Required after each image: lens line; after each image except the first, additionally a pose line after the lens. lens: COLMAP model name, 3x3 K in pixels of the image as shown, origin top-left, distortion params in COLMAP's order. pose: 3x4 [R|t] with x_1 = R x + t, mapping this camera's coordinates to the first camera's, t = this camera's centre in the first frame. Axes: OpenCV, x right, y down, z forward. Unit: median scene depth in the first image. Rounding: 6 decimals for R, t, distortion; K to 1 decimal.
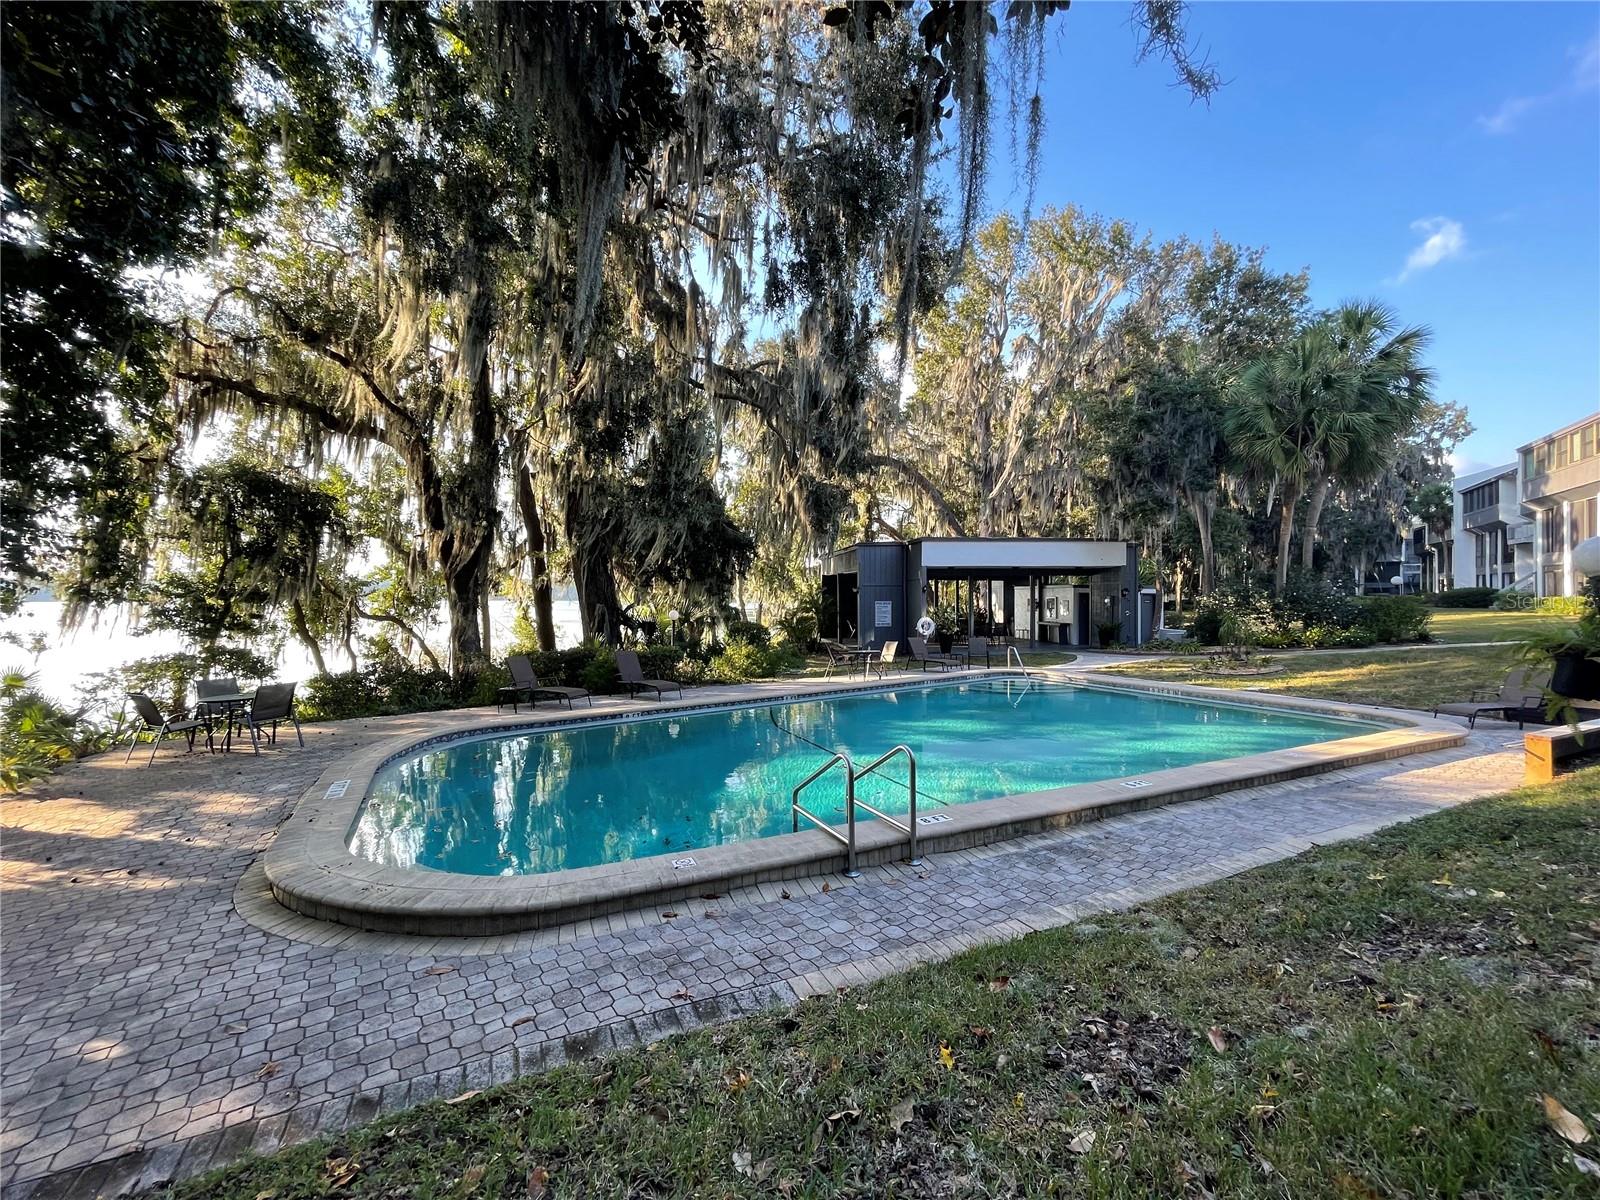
lens RADIAL K [[706.1, 0, 800.0], [0, 706.1, 600.0], [0, 0, 1]] dist [-0.000723, 0.000002]
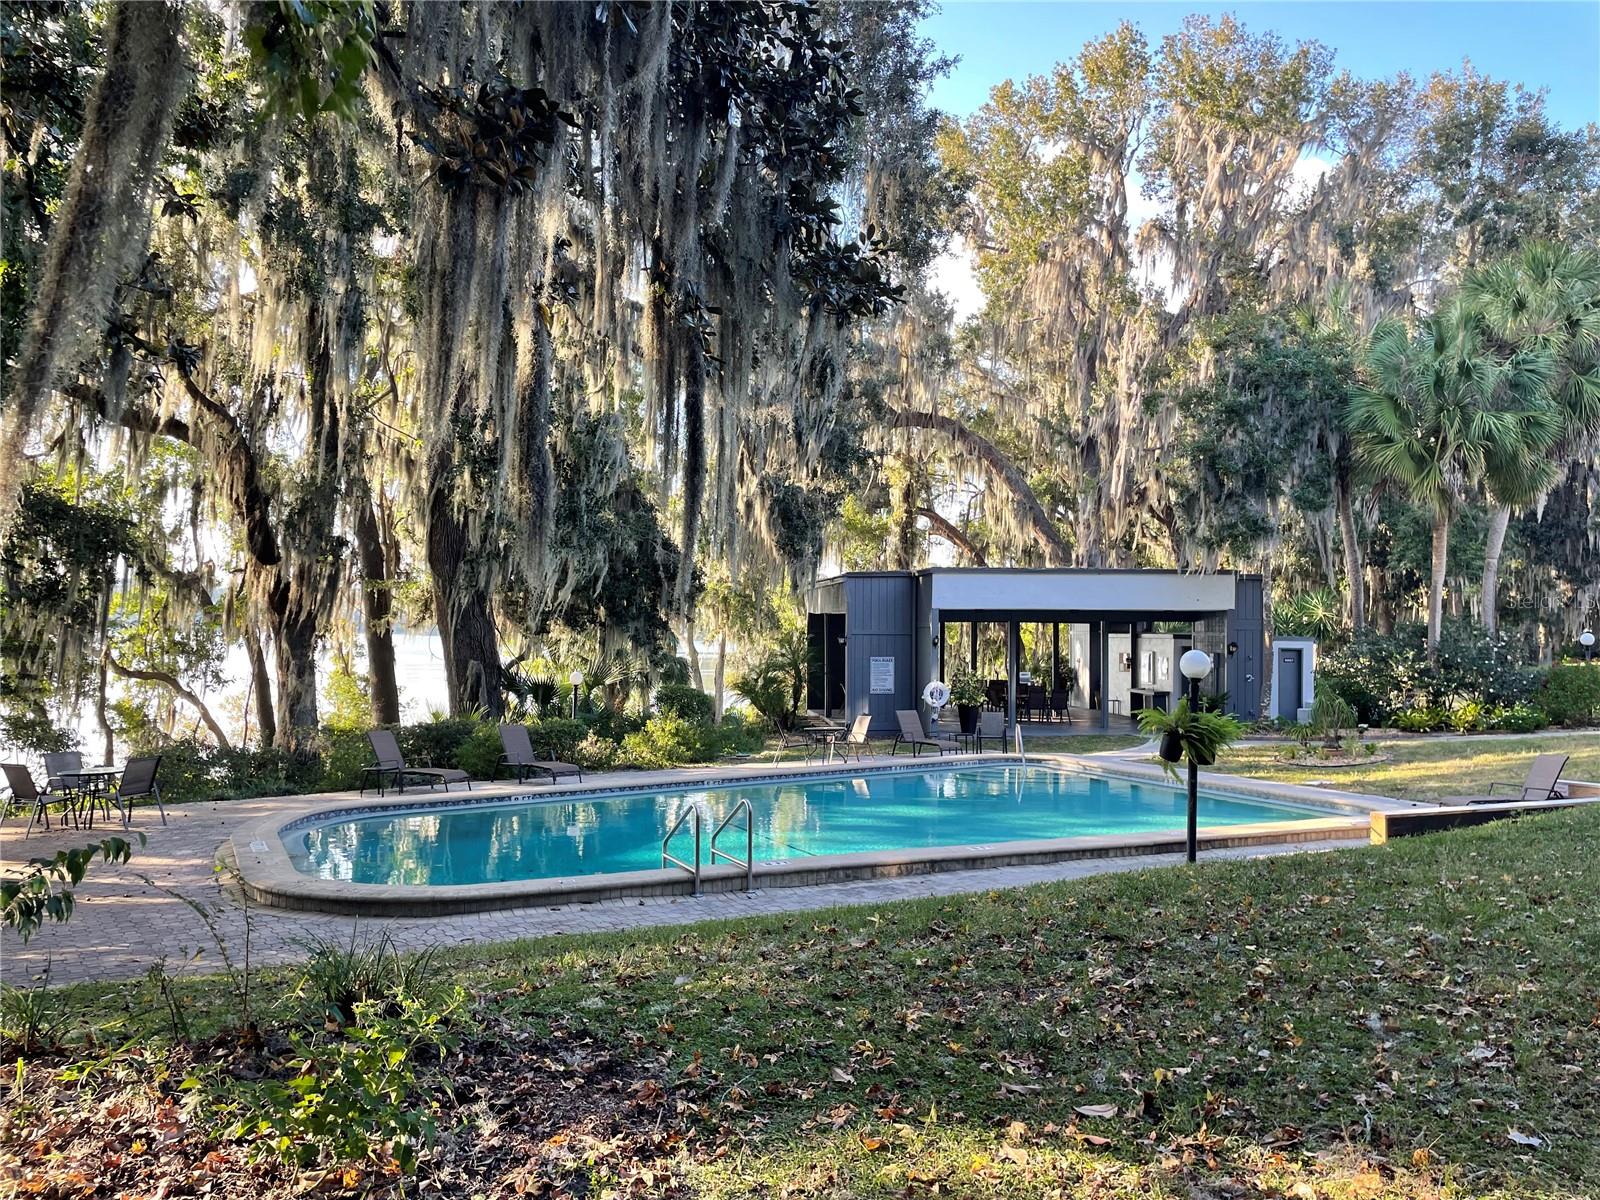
lens RADIAL K [[1233.0, 0, 800.0], [0, 1233.0, 600.0], [0, 0, 1]] dist [0.069998, -0.001331]
pose [[0.999943, 0.008809, -0.006108, 0.045942], [-0.009005, 0.999419, -0.032857, -0.014023], [0.005815, 0.032910, 0.999441, -0.218958]]
